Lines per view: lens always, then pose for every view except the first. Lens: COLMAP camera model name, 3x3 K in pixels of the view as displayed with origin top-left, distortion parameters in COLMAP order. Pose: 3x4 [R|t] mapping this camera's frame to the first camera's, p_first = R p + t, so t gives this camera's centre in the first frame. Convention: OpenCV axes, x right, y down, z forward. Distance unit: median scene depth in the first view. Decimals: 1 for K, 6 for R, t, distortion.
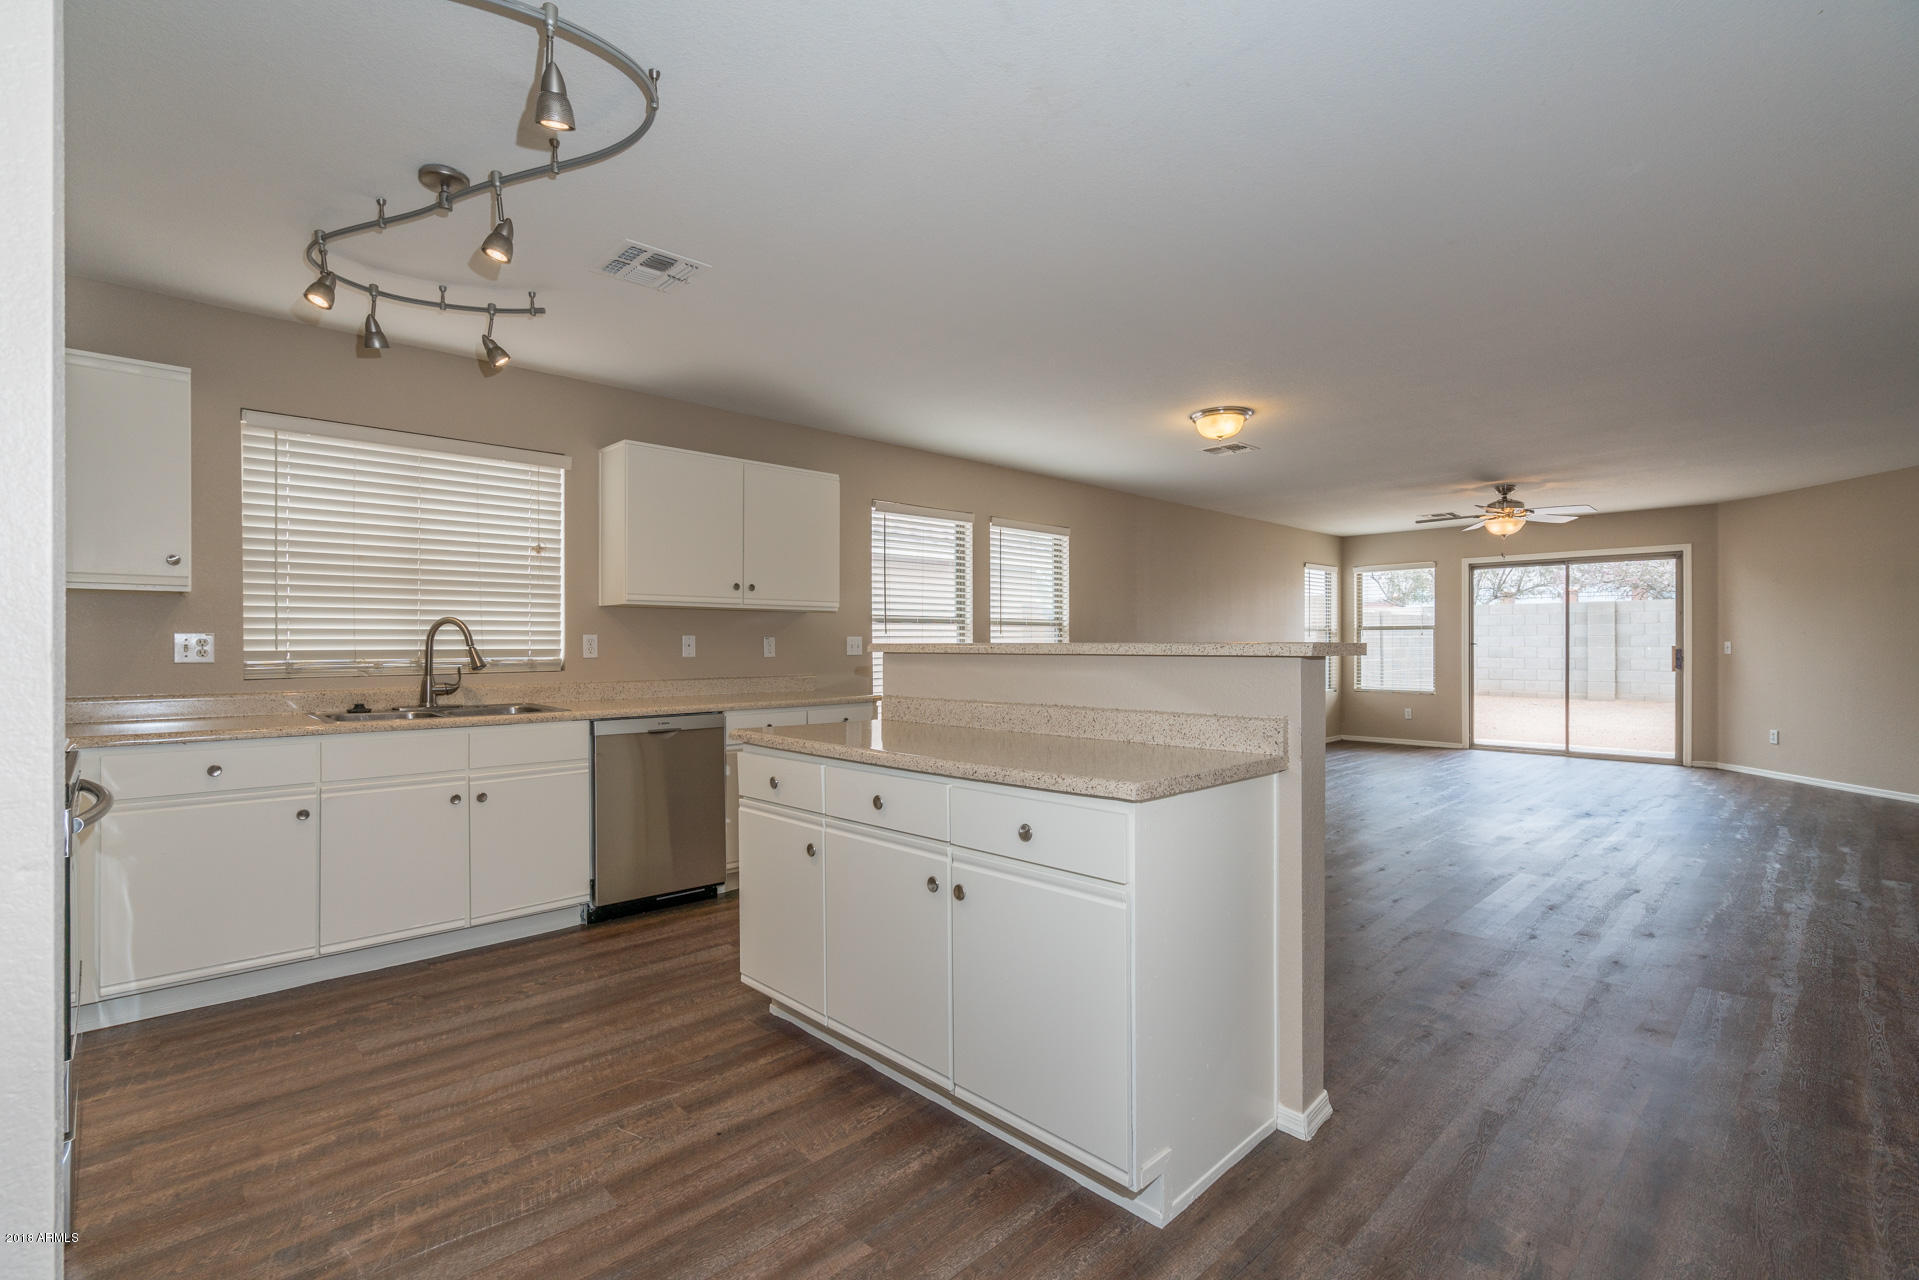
lens RADIAL K [[862.3, 0, 951.3], [0, 862.3, 644.2], [0, 0, 1]] dist [-0.003224, 0.000932]
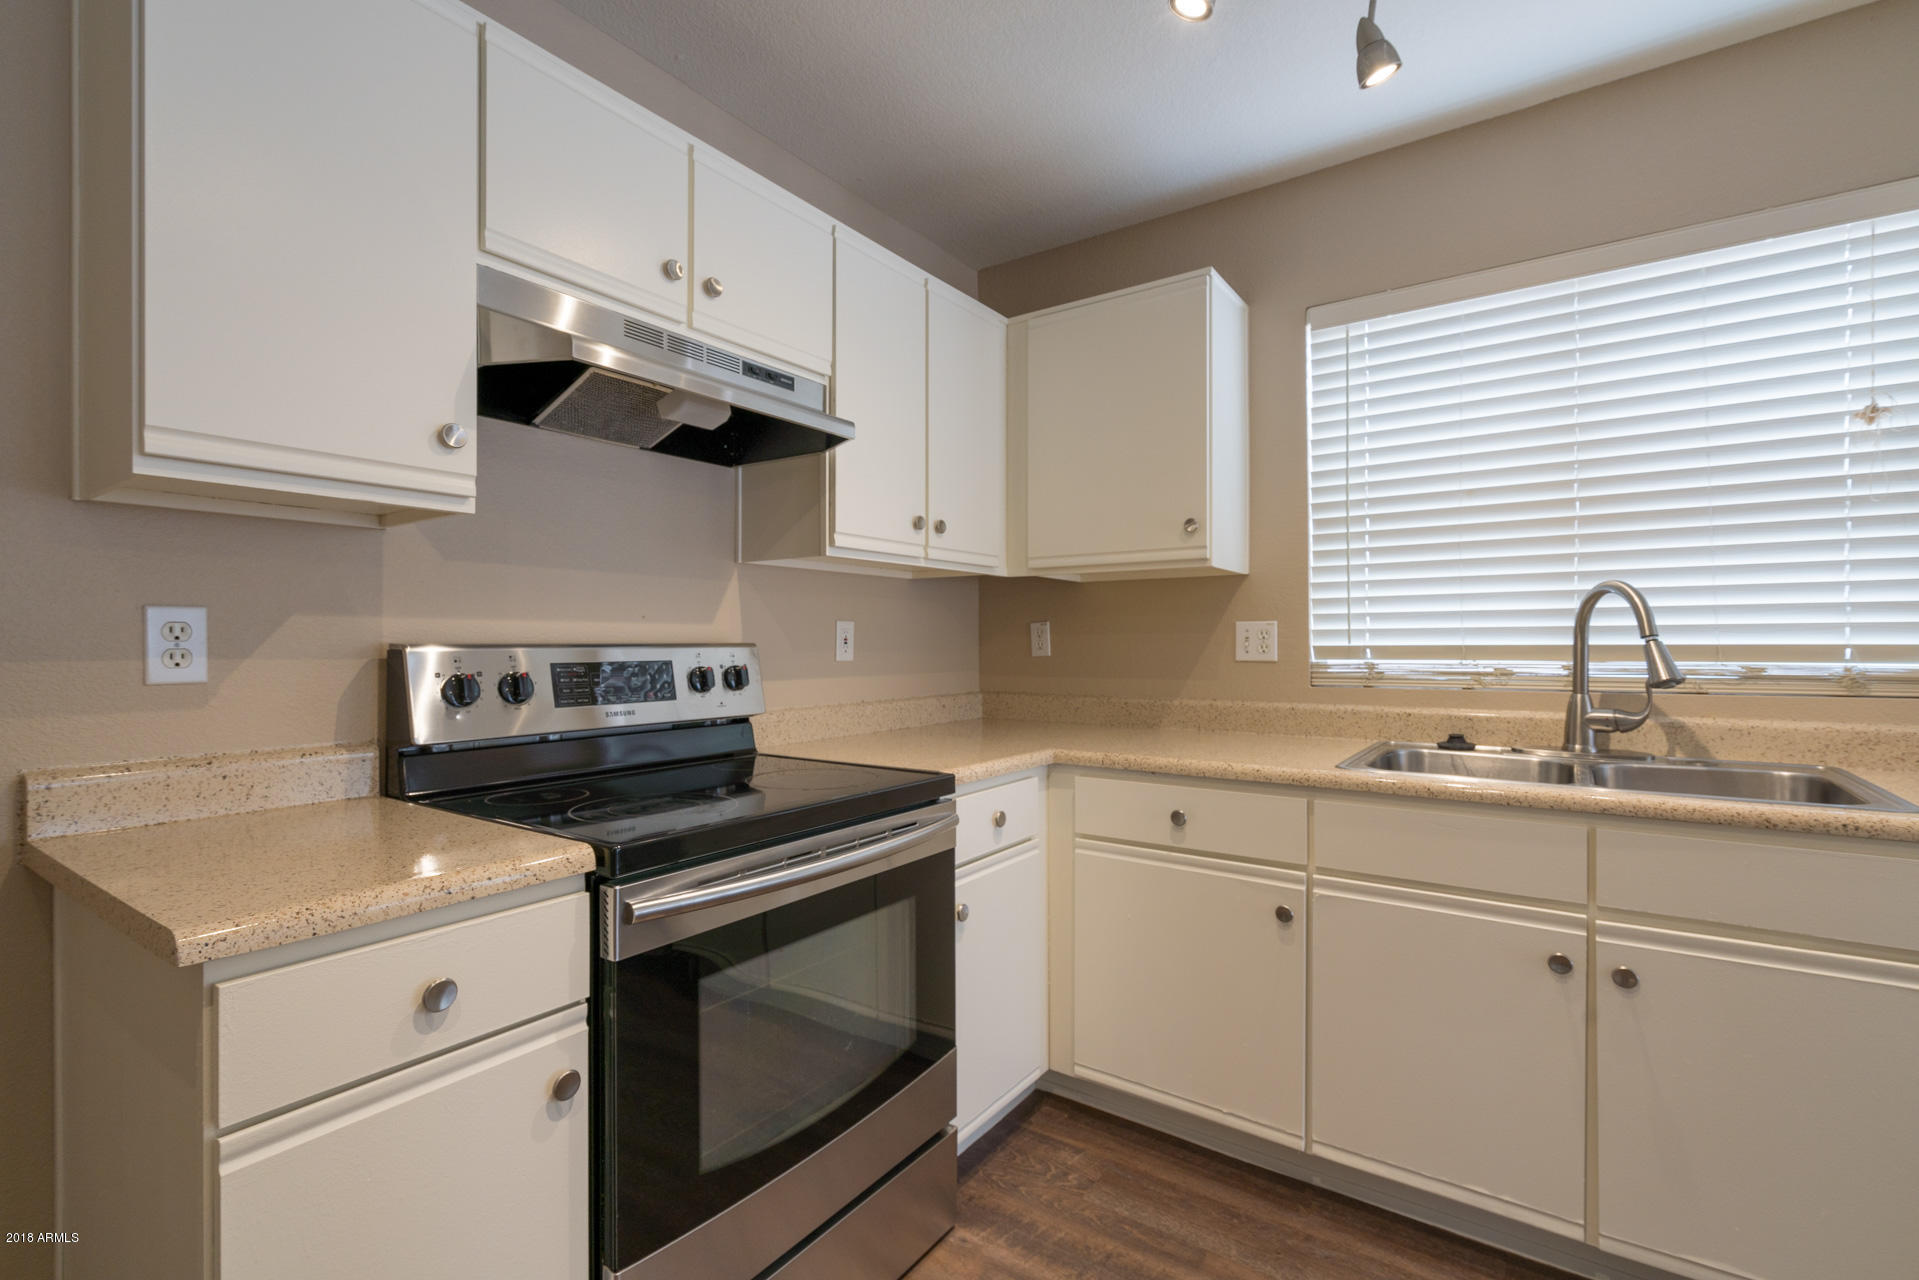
lens RADIAL K [[858.1, 0, 941.7], [0, 858.1, 645.2], [0, 0, 1]] dist [-0.004233, 0.000612]
pose [[0.182315, 0.004556, -0.983230, -0.158323], [0.001506, 0.999987, 0.004913, 0.003302], [0.983239, -0.002377, 0.182306, 0.514700]]
